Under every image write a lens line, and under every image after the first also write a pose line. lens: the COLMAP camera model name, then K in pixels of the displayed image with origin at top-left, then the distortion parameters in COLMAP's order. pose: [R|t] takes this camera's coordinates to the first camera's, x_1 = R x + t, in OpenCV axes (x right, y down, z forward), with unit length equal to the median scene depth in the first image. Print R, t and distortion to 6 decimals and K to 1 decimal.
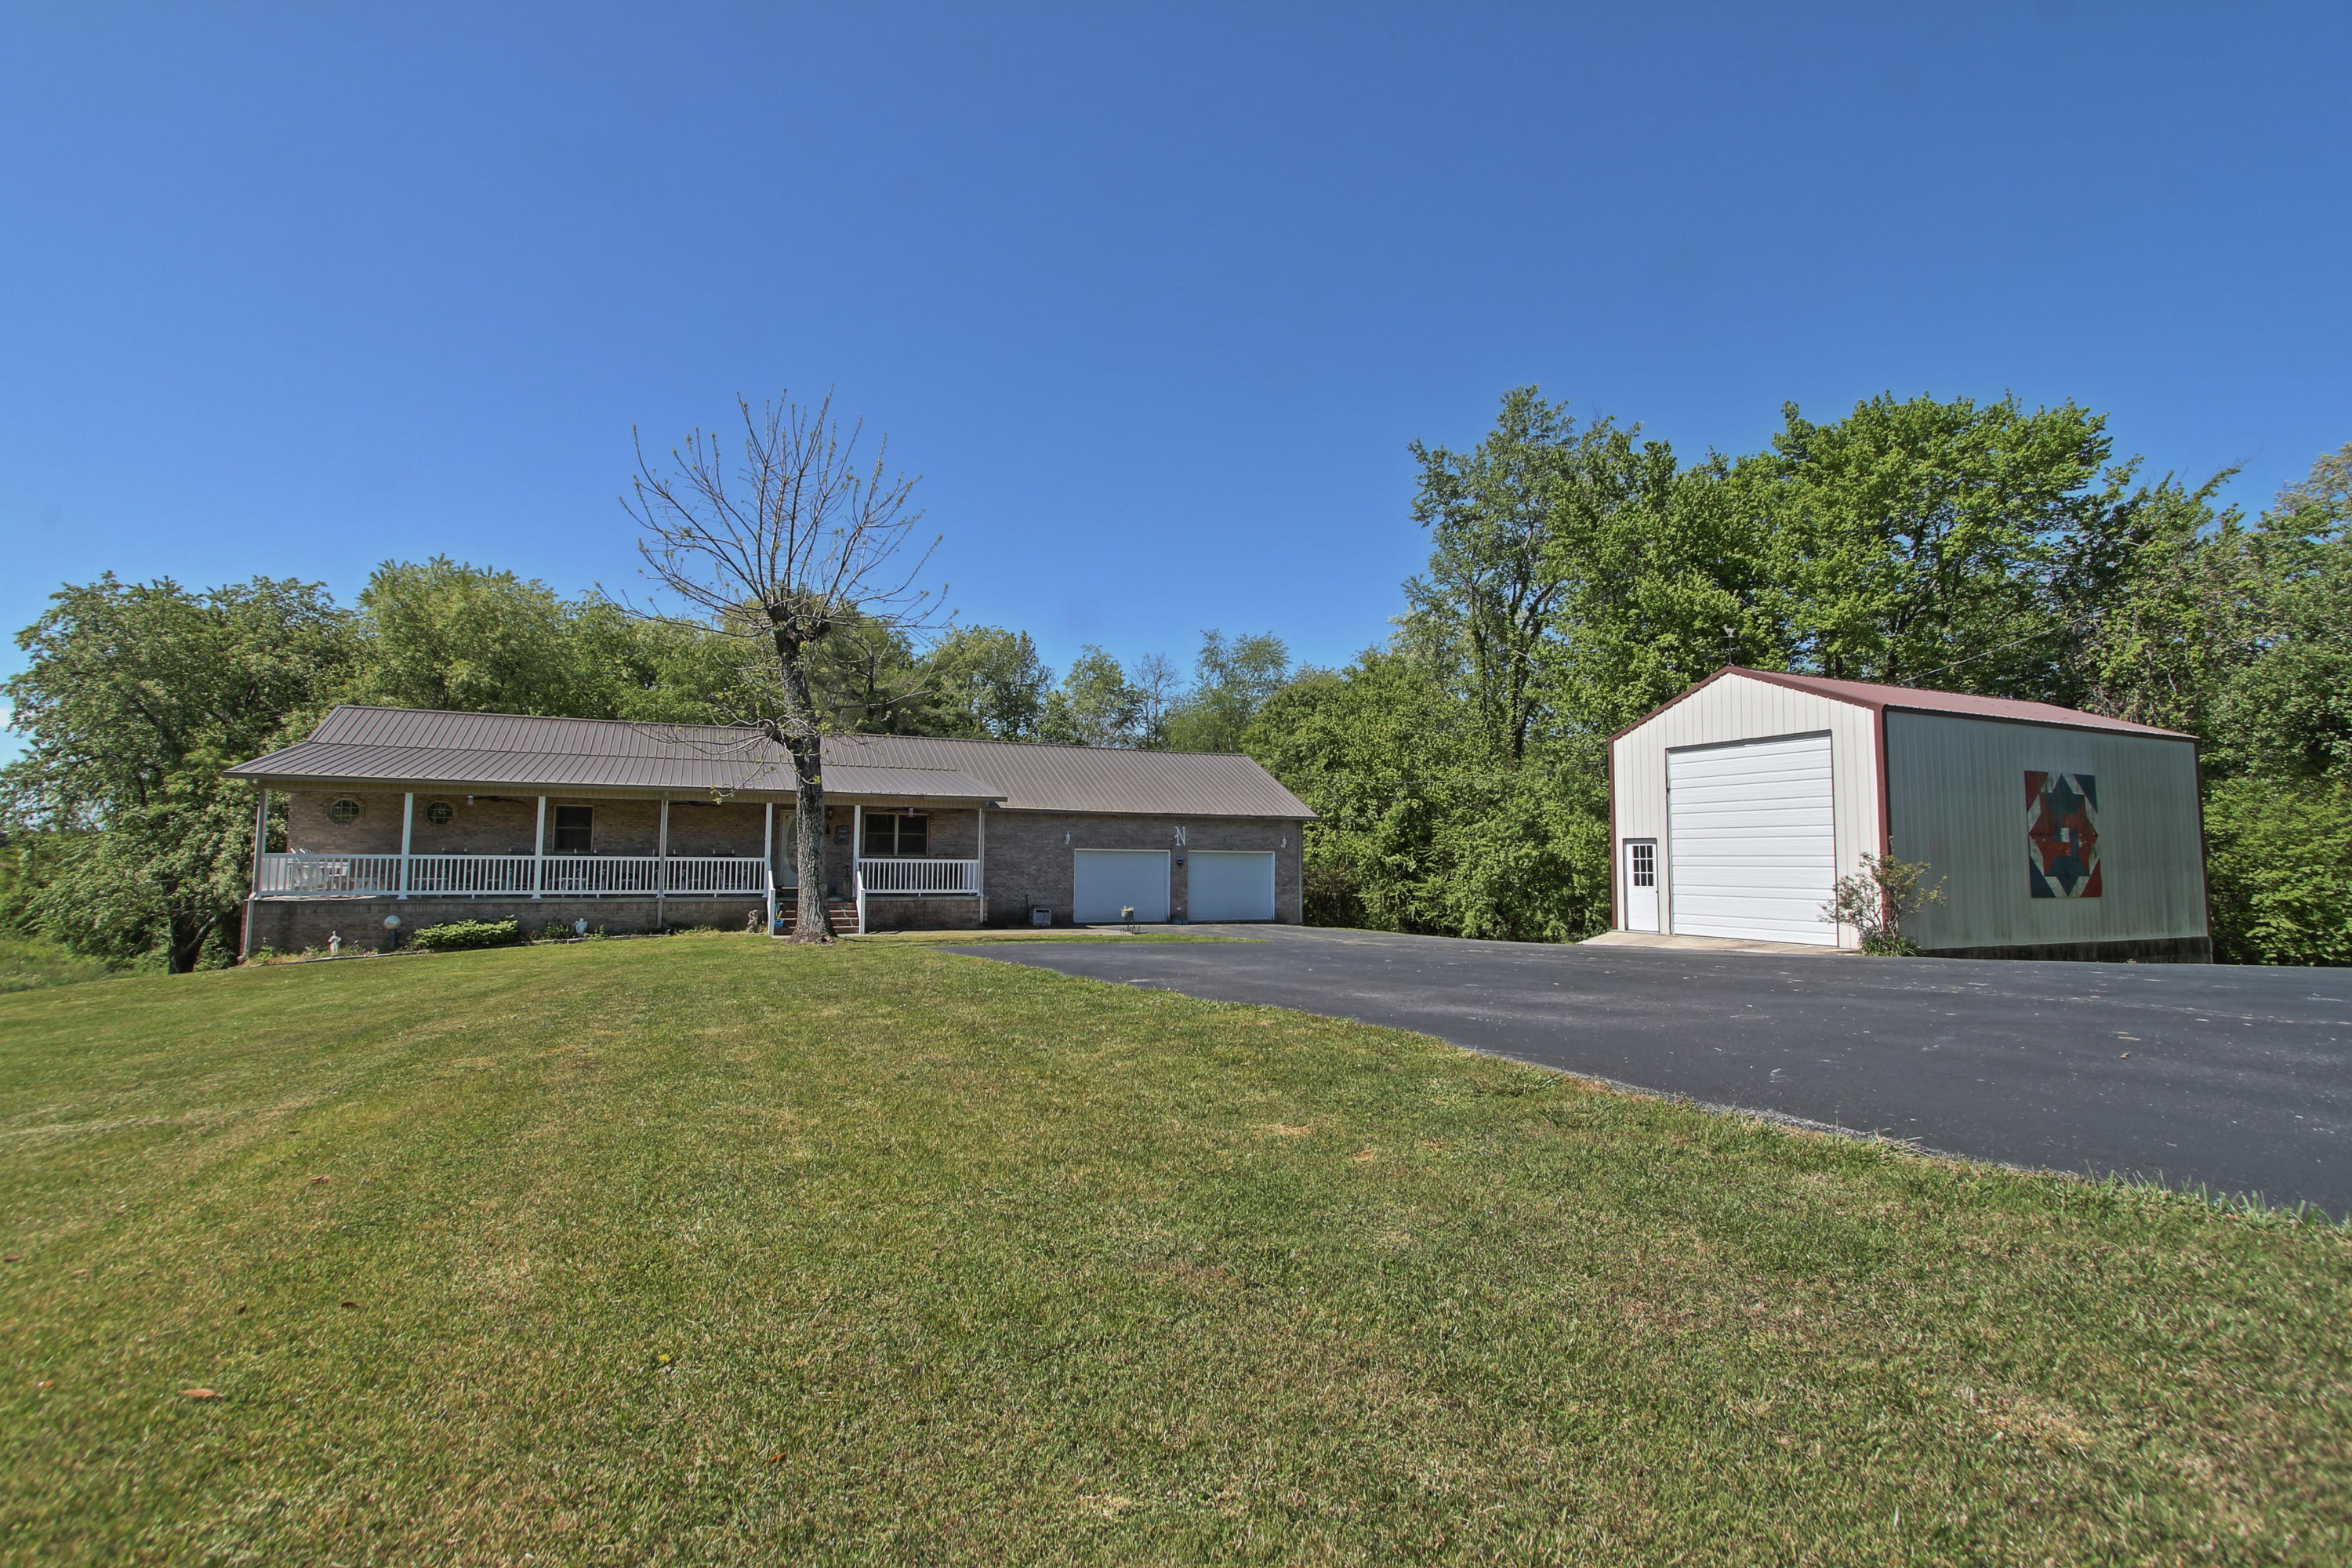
lens RADIAL K [[1078.6, 0, 1166.7], [0, 1078.6, 775.5], [0, 0, 1]] dist [-0.008673, 0.000394]
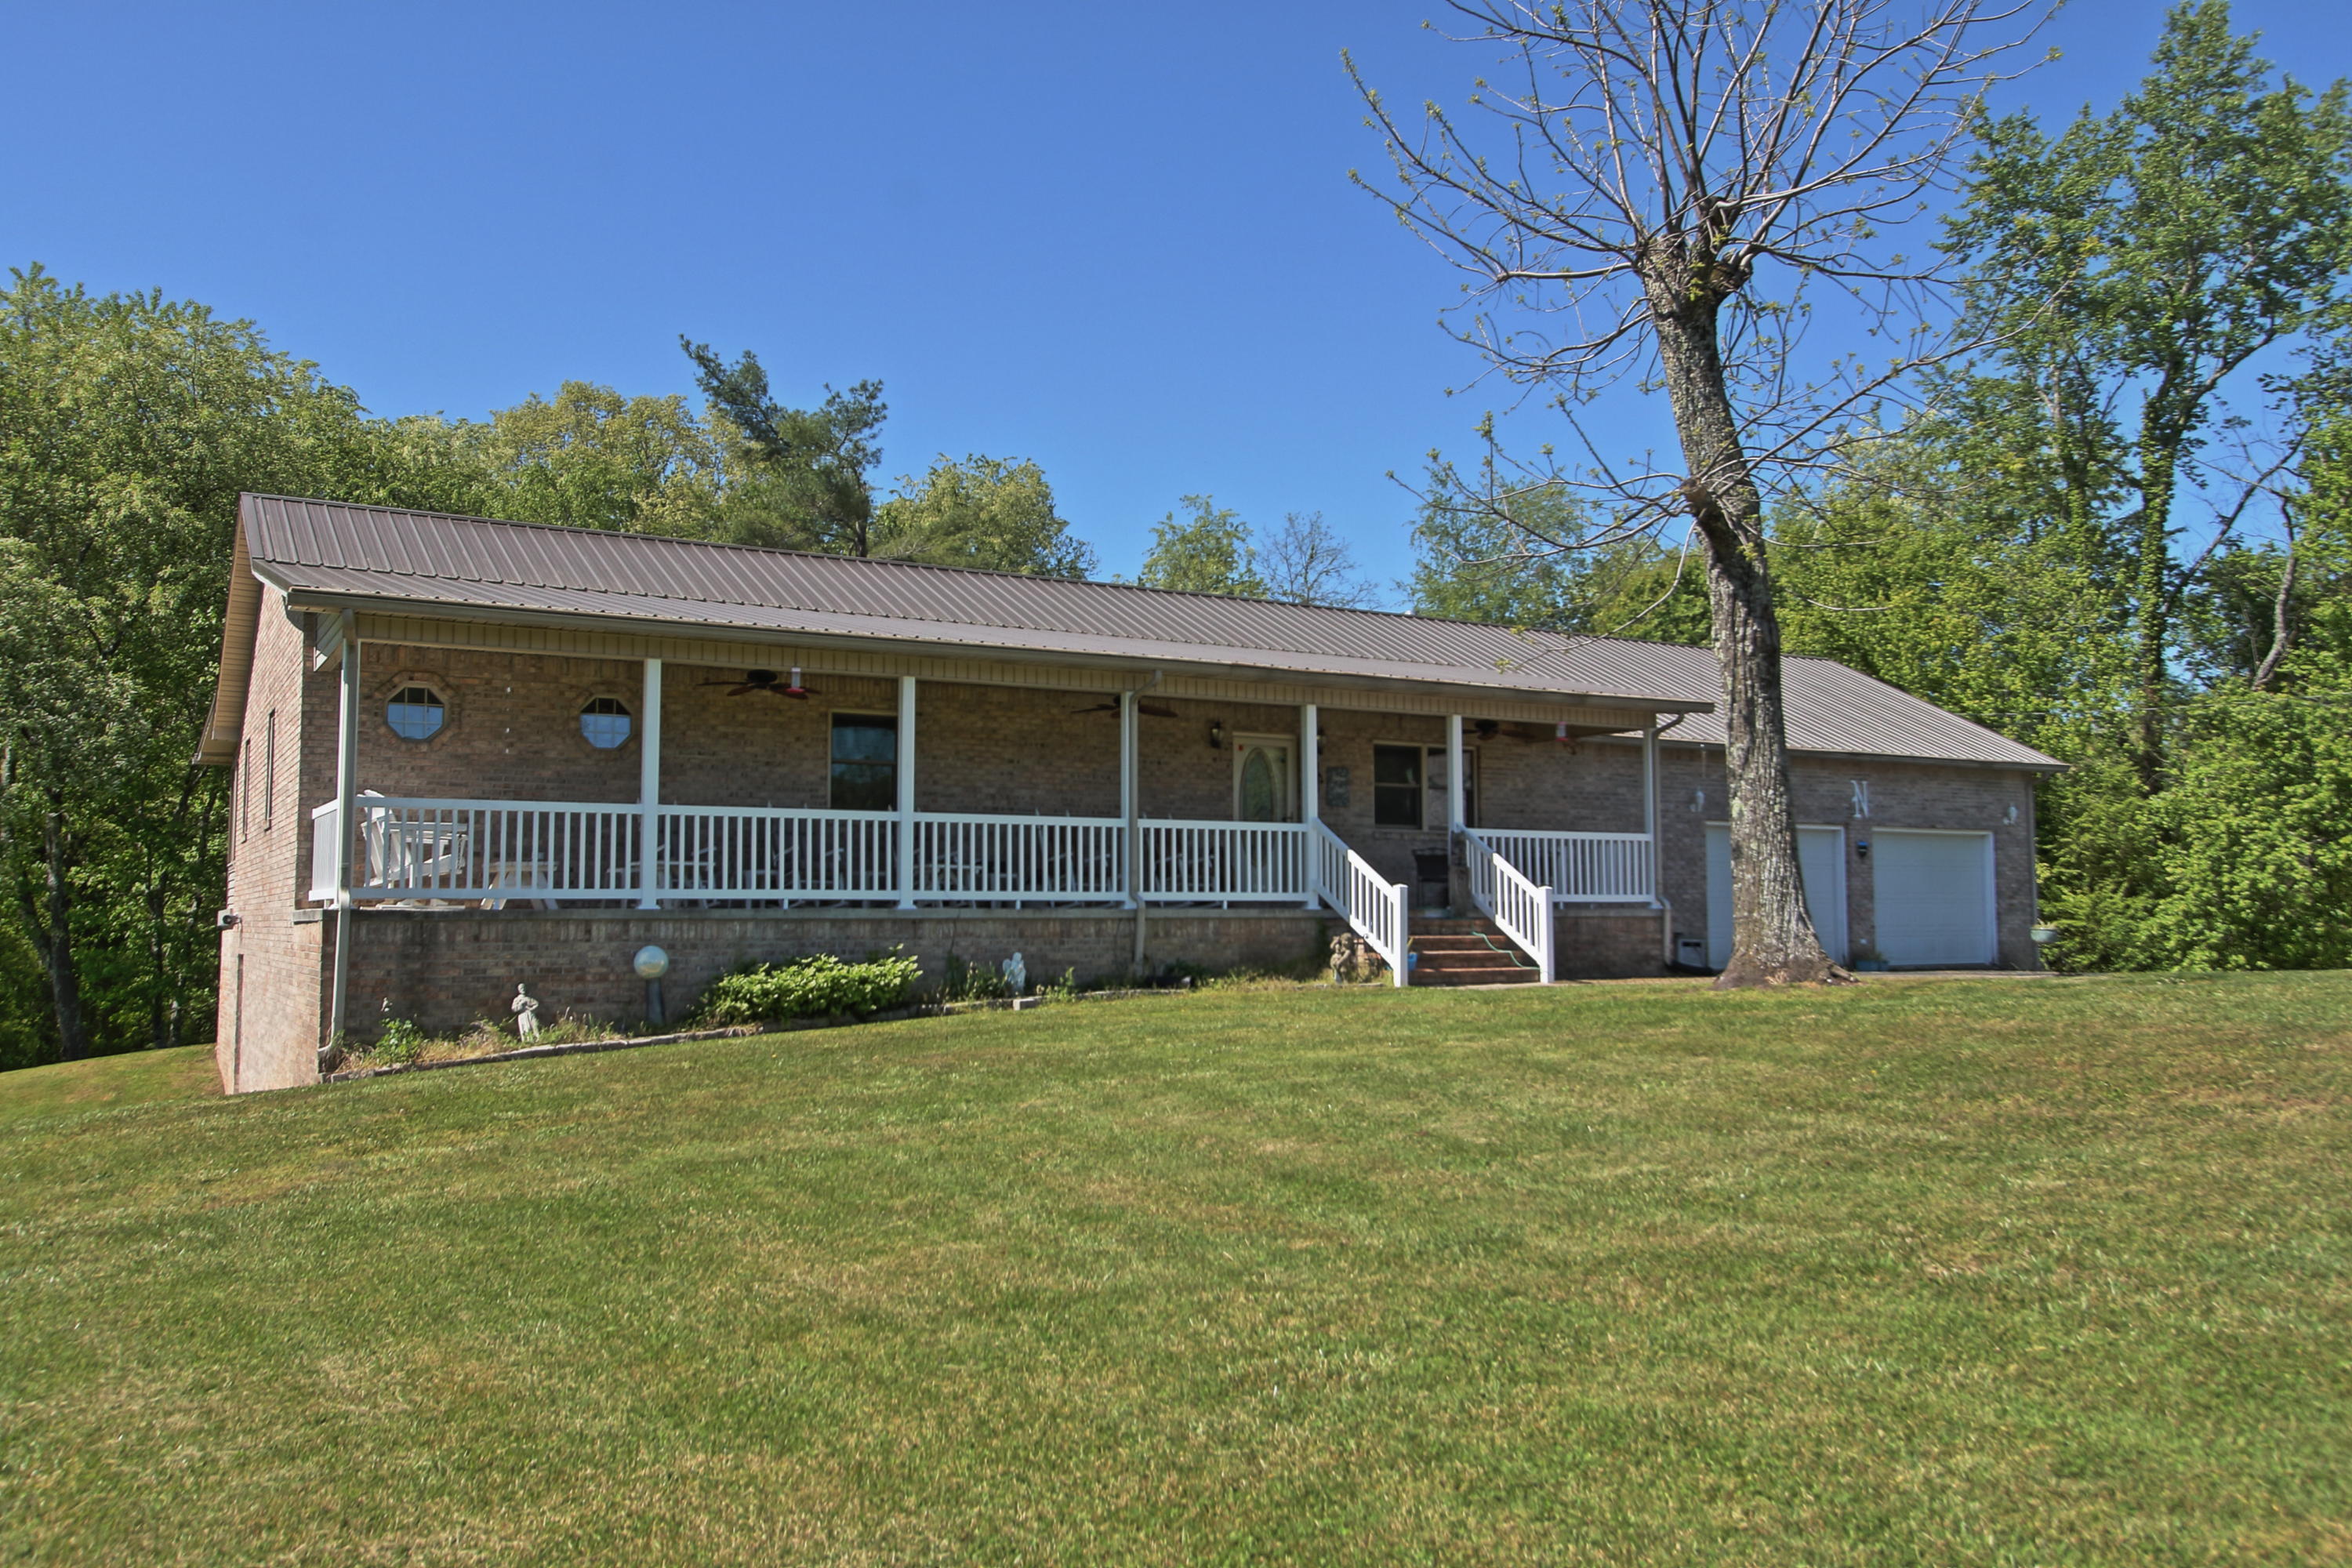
lens RADIAL K [[1787.5, 0, 1176.0], [0, 1787.5, 784.0], [0, 0, 1]] dist [-0.000727, 0.002059]
pose [[0.994146, -0.000081, 0.108046, -0.533188], [-0.000999, 0.999950, 0.009945, 0.053866], [-0.108041, -0.009995, 0.994096, 0.255398]]
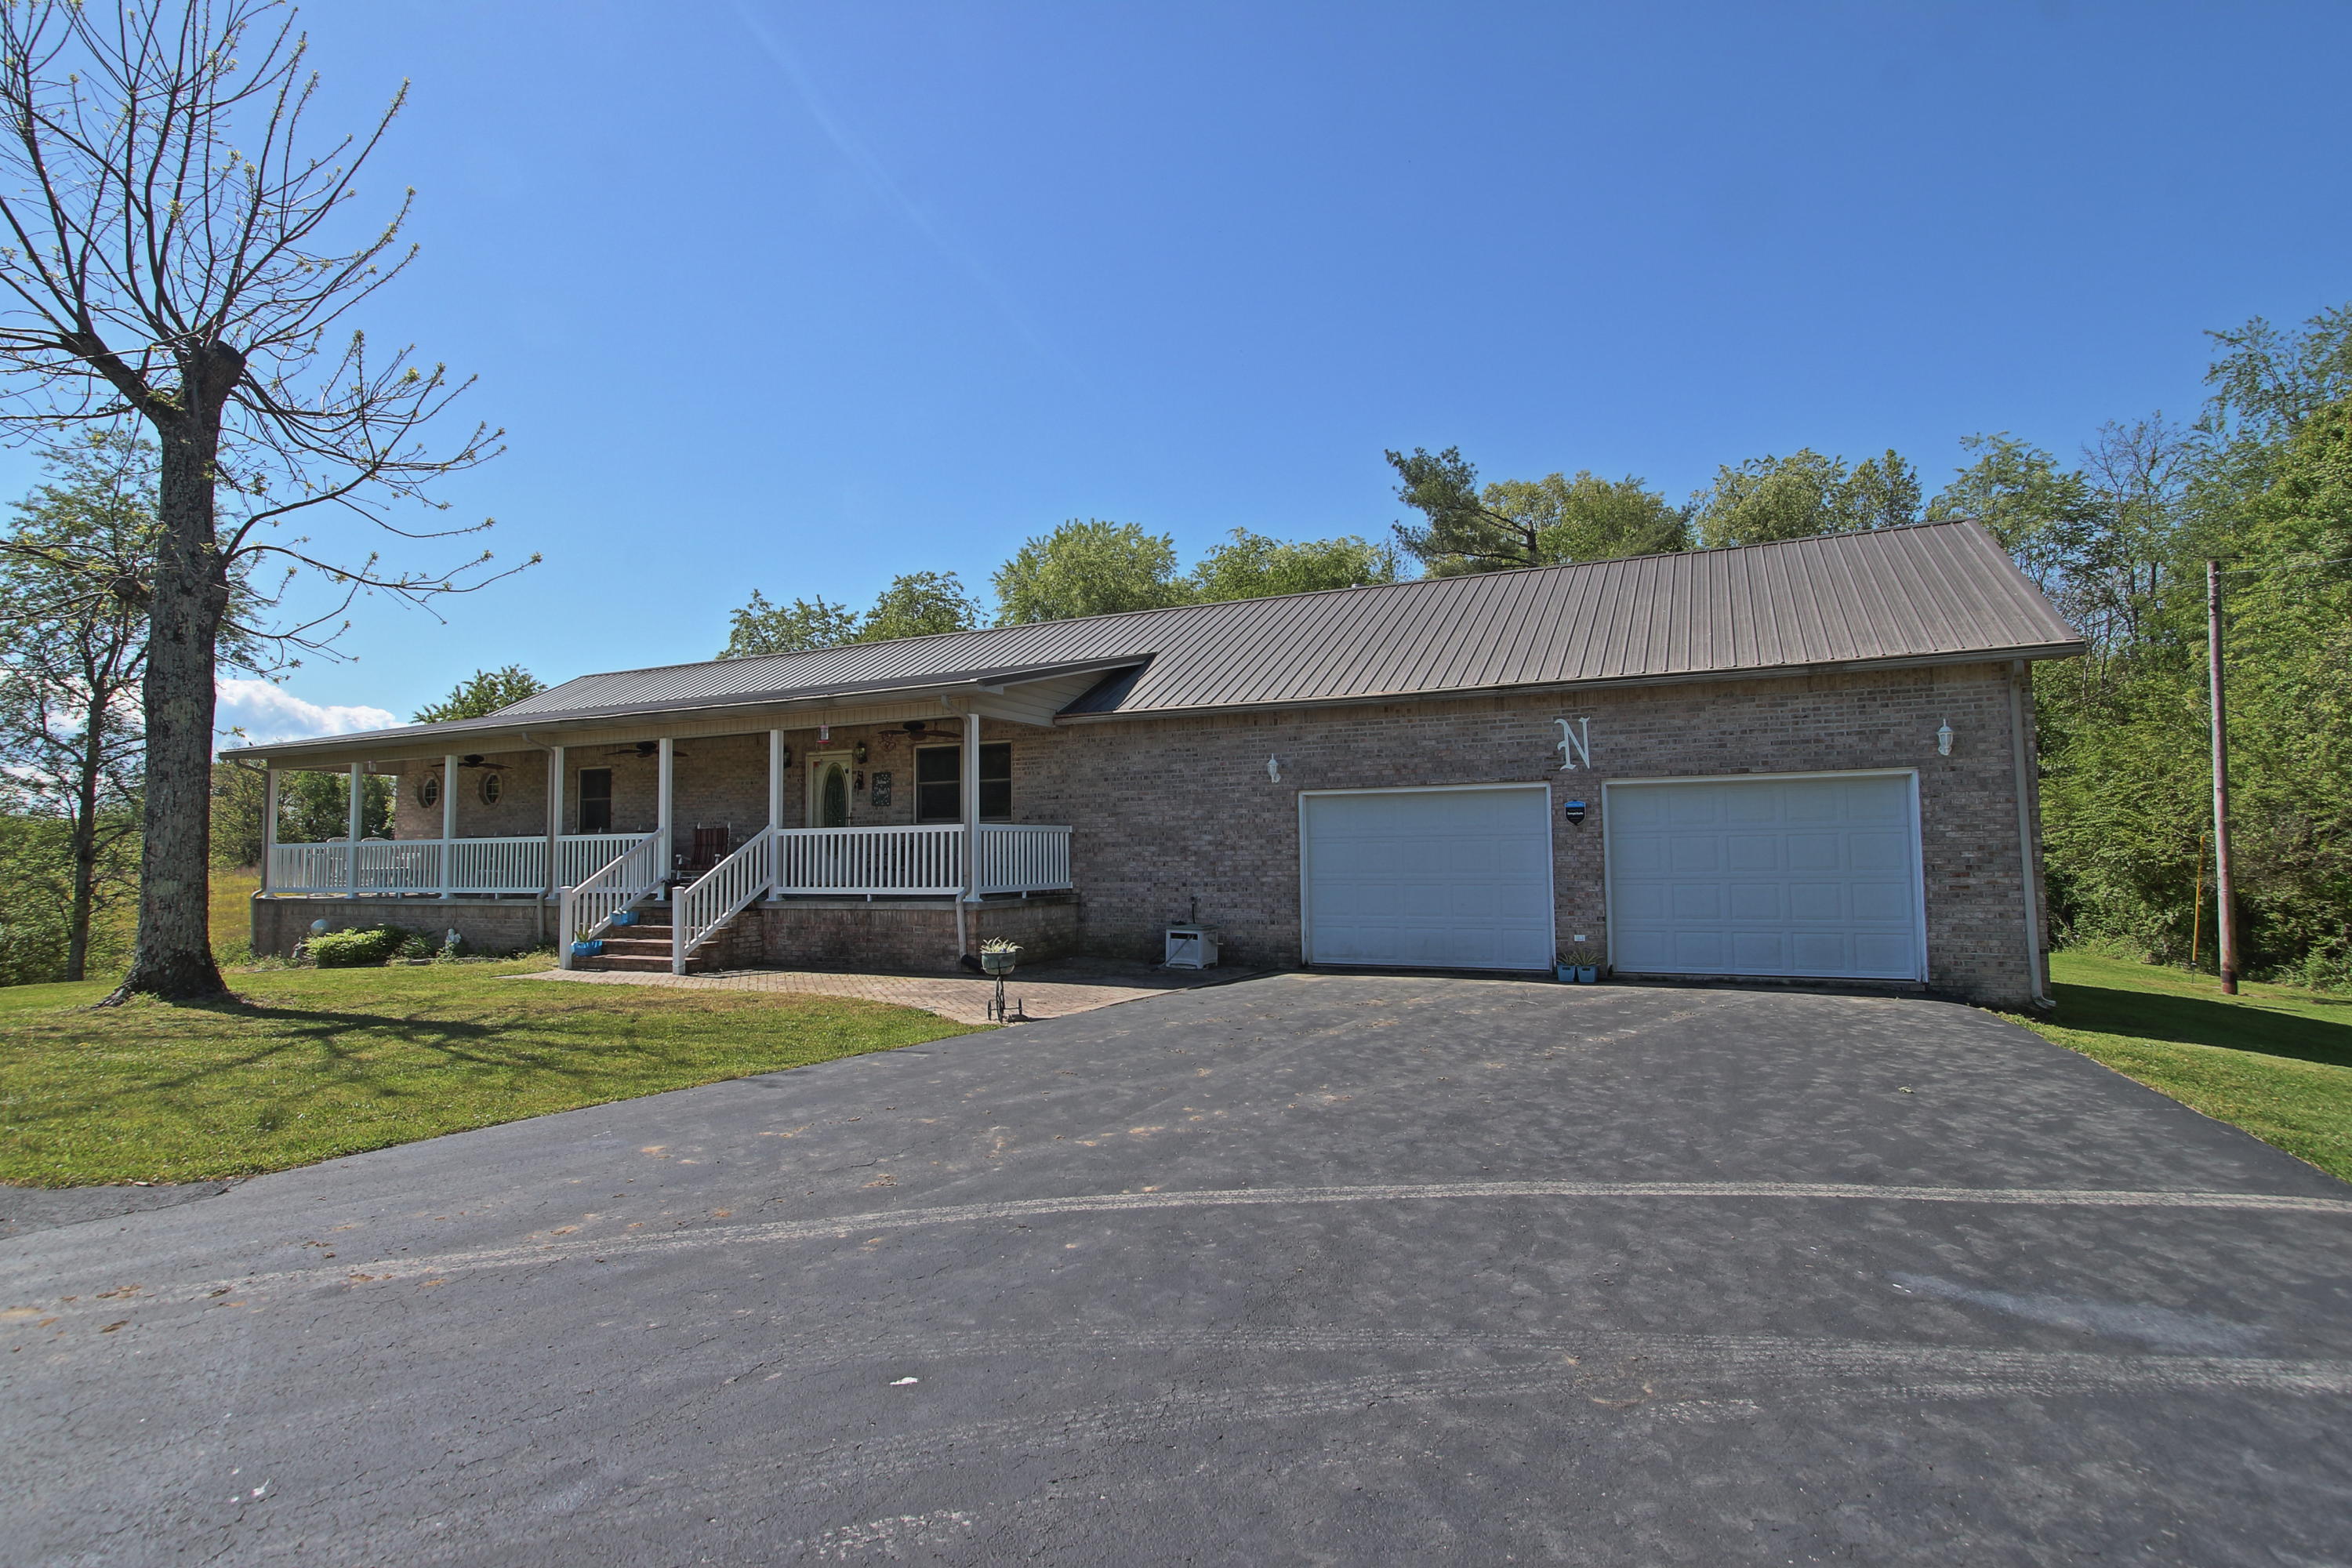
lens RADIAL K [[1173.9, 0, 1176.0], [0, 1173.9, 784.0], [0, 0, 1]] dist [-0.020482, 0.000076]
pose [[0.641887, -0.061630, -0.764319, 0.303987], [0.082127, 0.996557, -0.011385, 0.083763], [0.762389, -0.055464, 0.644738, 0.840577]]
